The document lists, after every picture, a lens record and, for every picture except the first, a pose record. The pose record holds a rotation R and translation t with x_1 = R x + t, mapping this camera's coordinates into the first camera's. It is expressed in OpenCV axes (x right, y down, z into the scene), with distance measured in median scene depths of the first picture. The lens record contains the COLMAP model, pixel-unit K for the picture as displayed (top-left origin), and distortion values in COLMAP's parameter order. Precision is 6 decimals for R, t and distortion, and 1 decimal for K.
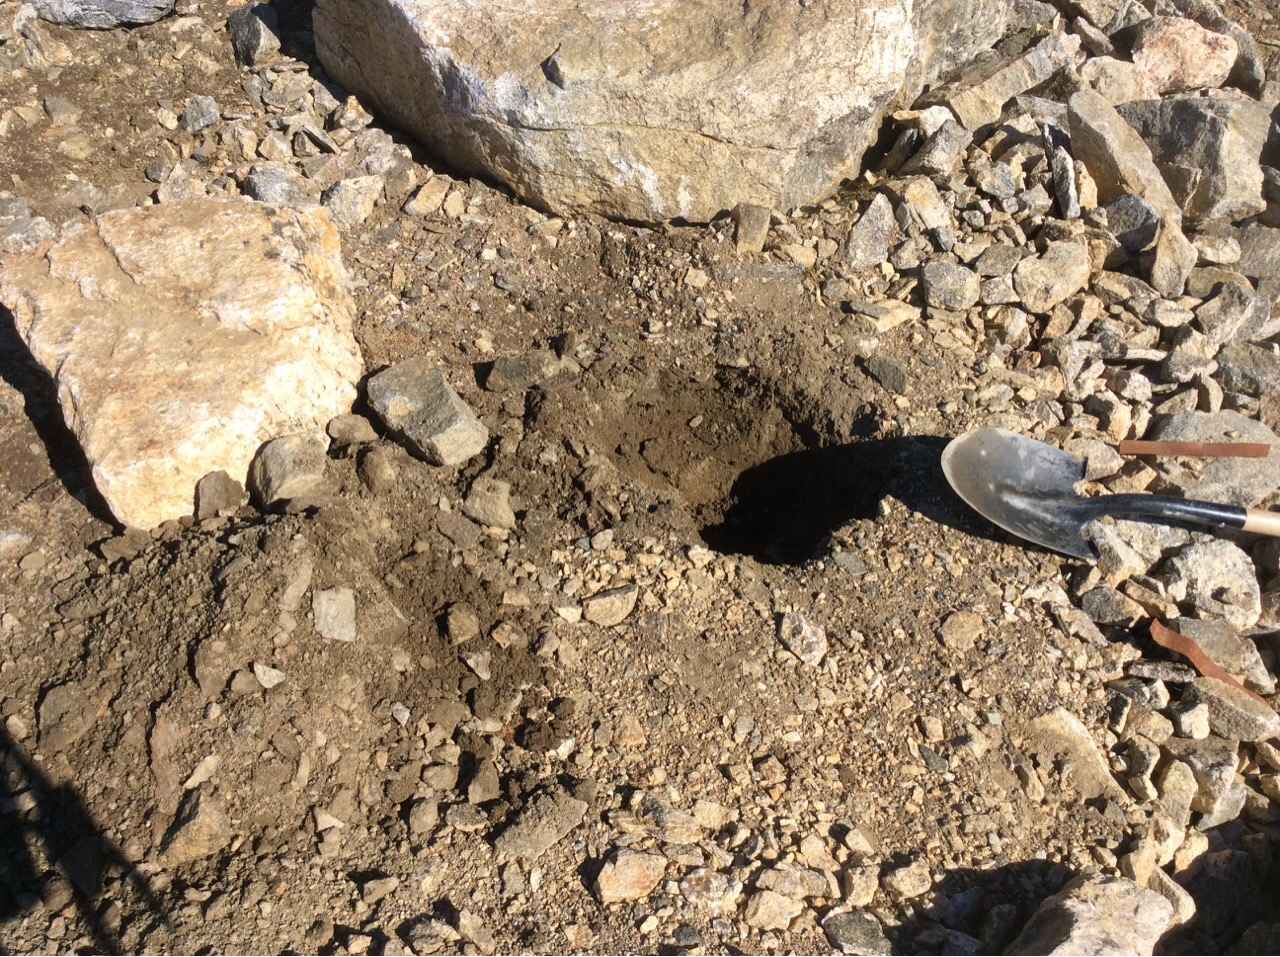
lens RADIAL K [[1120.1, 0, 656.2], [0, 1120.1, 469.0], [0, 0, 1]] dist [0.087807, -0.161829]
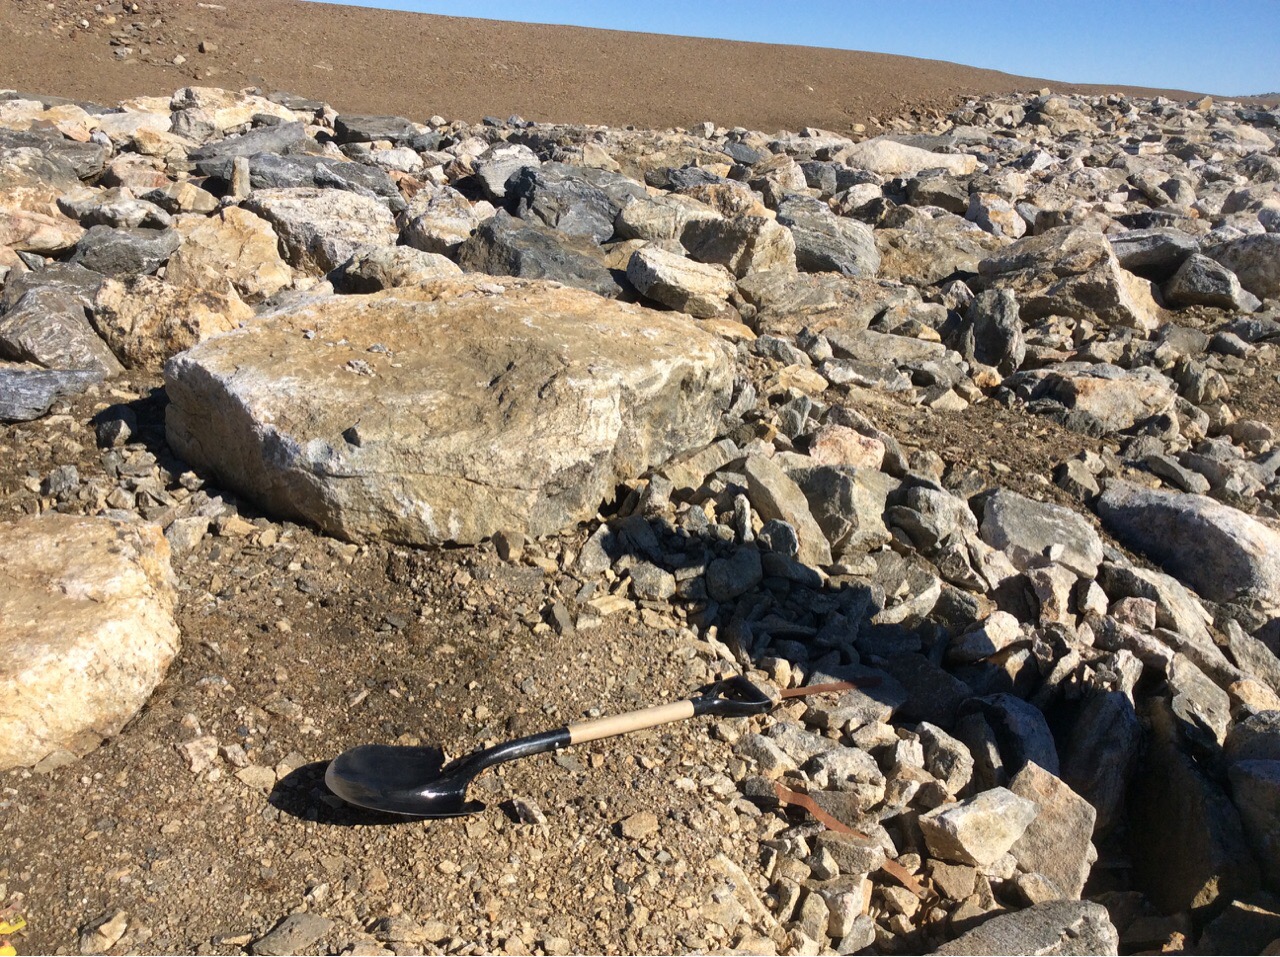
lens RADIAL K [[1155.2, 0, 672.4], [0, 1155.2, 507.5], [0, 0, 1]] dist [0.204136, -0.364361]
pose [[0.991205, -0.010131, 0.131946, 0.101512], [0.059189, 0.925716, -0.373560, 0.271995], [-0.118360, 0.378084, 0.918174, -0.301696]]
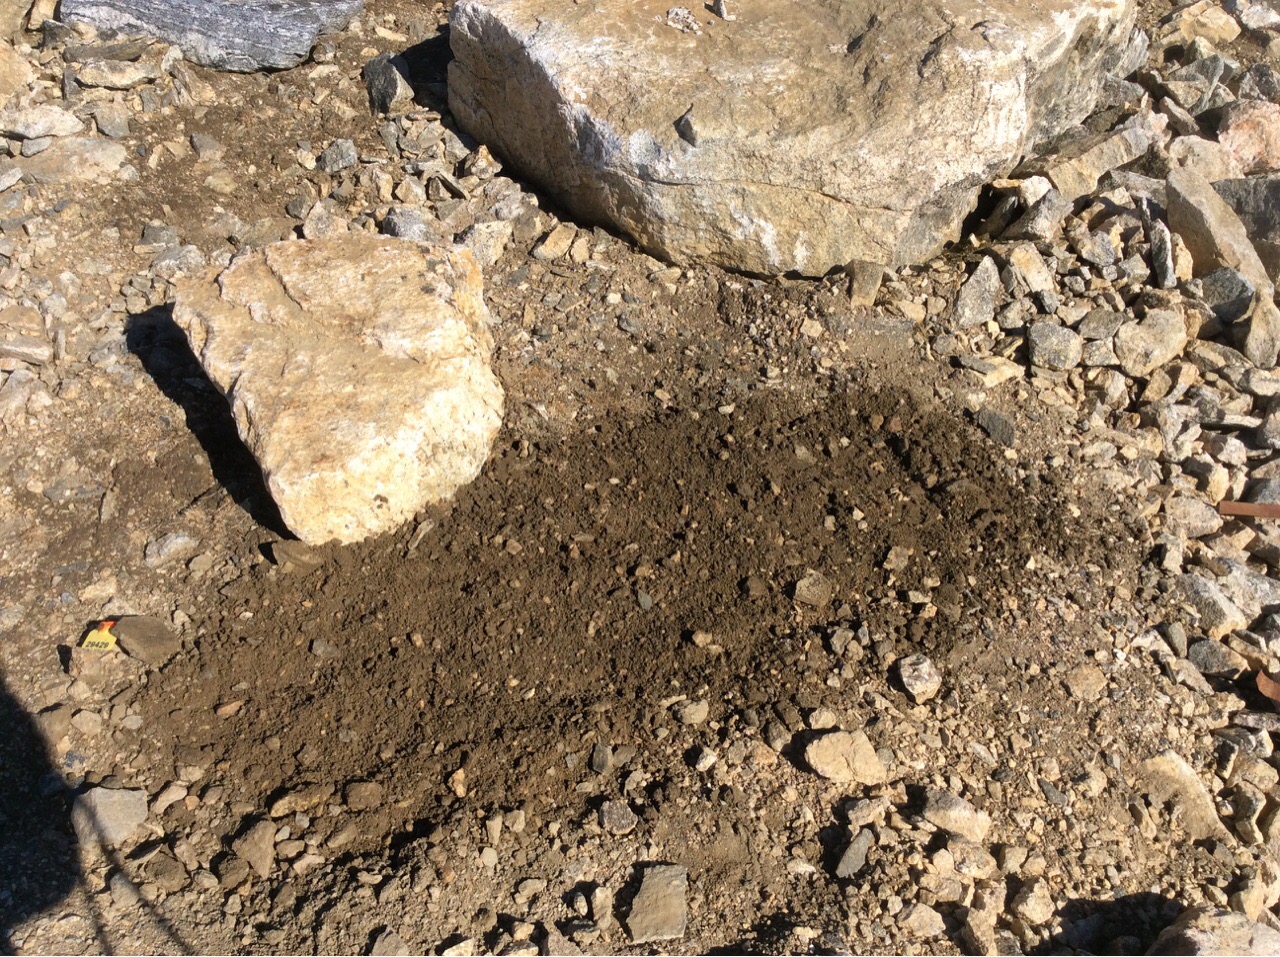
lens RADIAL K [[1130.8, 0, 641.7], [0, 1130.8, 483.1], [0, 0, 1]] dist [0.080168, -0.132526]
pose [[0.998775, 0.045590, -0.019238, -0.094941], [-0.046326, 0.998136, -0.039736, 0.023424], [0.017391, 0.040578, 0.999025, -0.054557]]
